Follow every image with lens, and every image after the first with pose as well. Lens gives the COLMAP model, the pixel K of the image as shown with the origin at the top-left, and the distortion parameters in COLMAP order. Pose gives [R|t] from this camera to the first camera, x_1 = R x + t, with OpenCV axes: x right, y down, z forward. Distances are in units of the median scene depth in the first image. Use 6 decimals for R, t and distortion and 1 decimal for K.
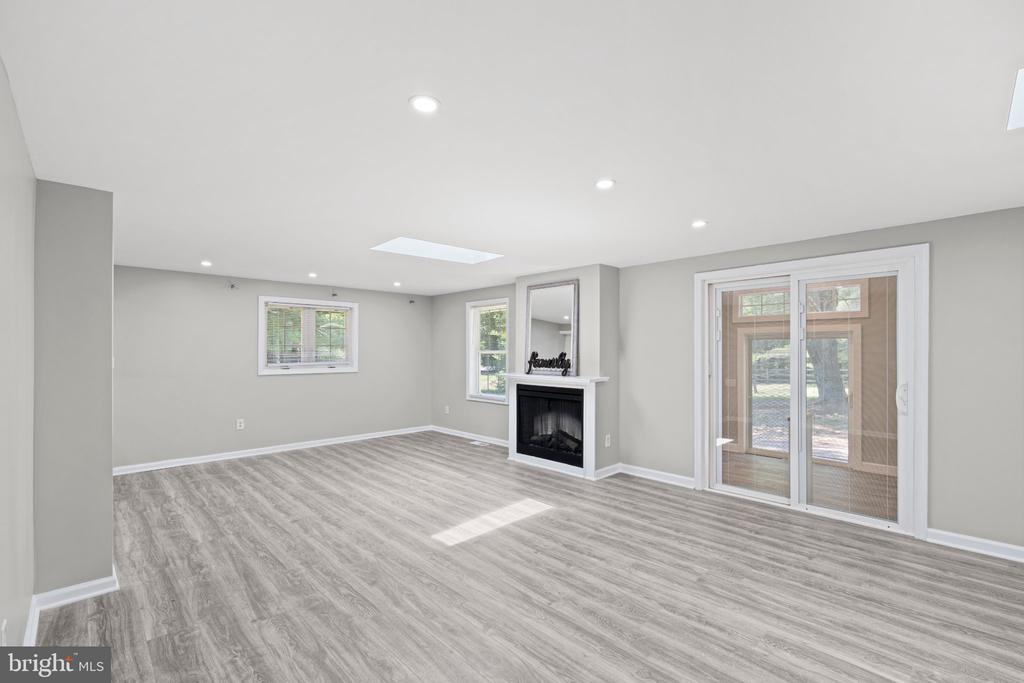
lens RADIAL K [[447.2, 0, 512.6], [0, 447.2, 348.0], [0, 0, 1]] dist [-0.002178, -0.000182]
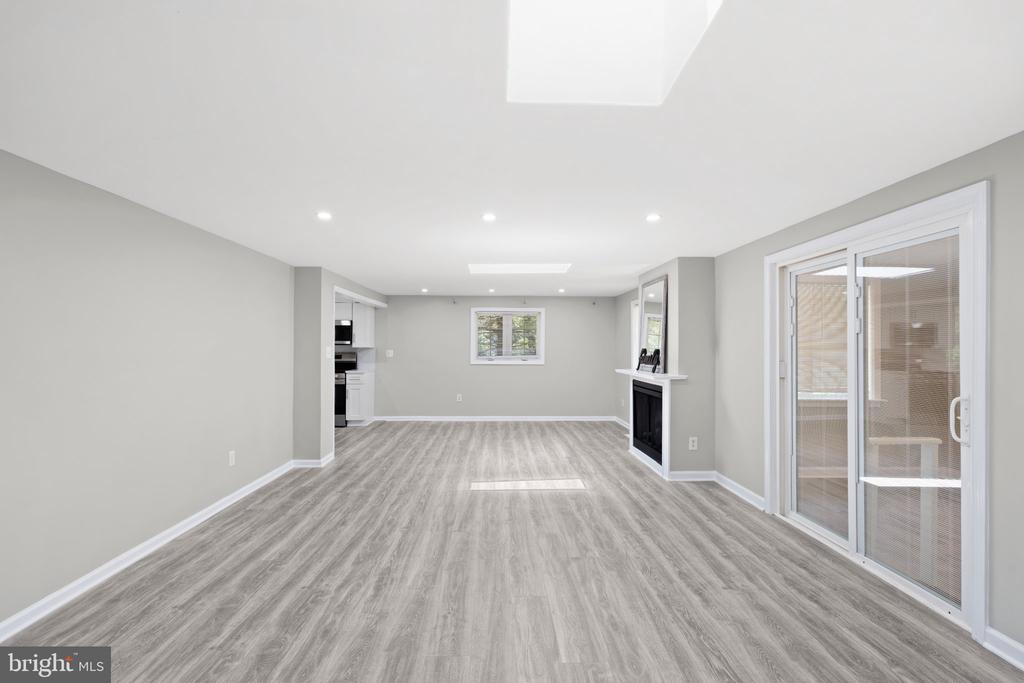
lens RADIAL K [[448.9, 0, 512.0], [0, 448.9, 341.5], [0, 0, 1]] dist [-0.000799, -0.000159]
pose [[0.744200, -0.005478, -0.667934, 0.780505], [-0.000086, 0.999966, -0.008296, 0.001809], [0.667957, 0.006231, 0.744174, 0.062118]]
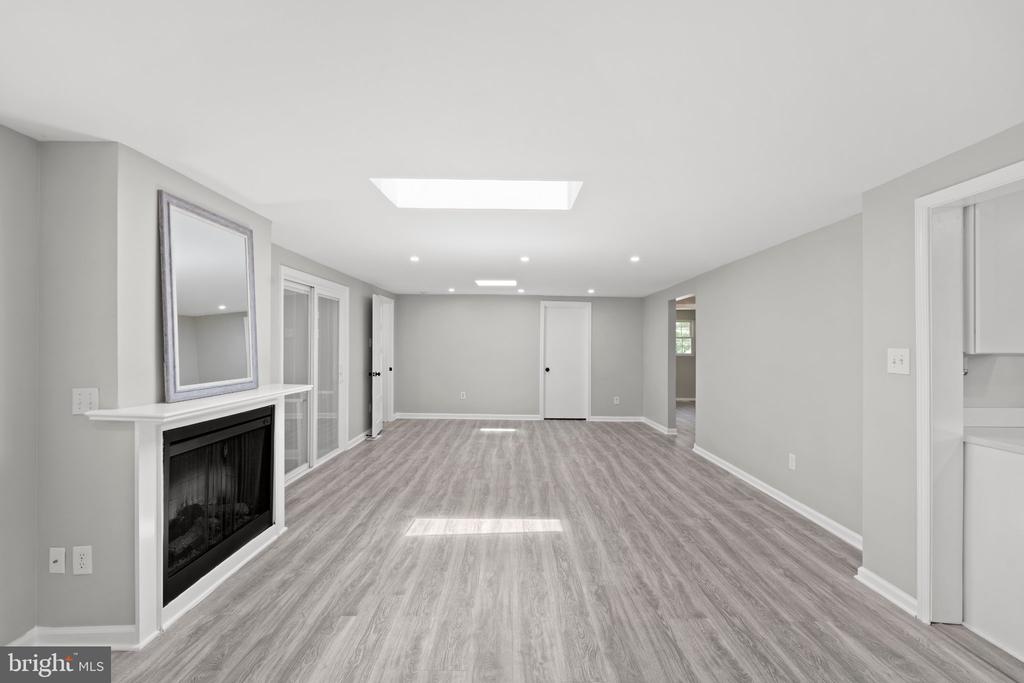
lens RADIAL K [[447.2, 0, 512.6], [0, 447.2, 348.0], [0, 0, 1]] dist [-0.002178, -0.000182]
pose [[-0.717394, -0.003745, 0.696658, -0.755748], [-0.003290, 0.999993, 0.001988, 0.007835], [-0.696660, -0.000866, -0.717401, 1.680007]]
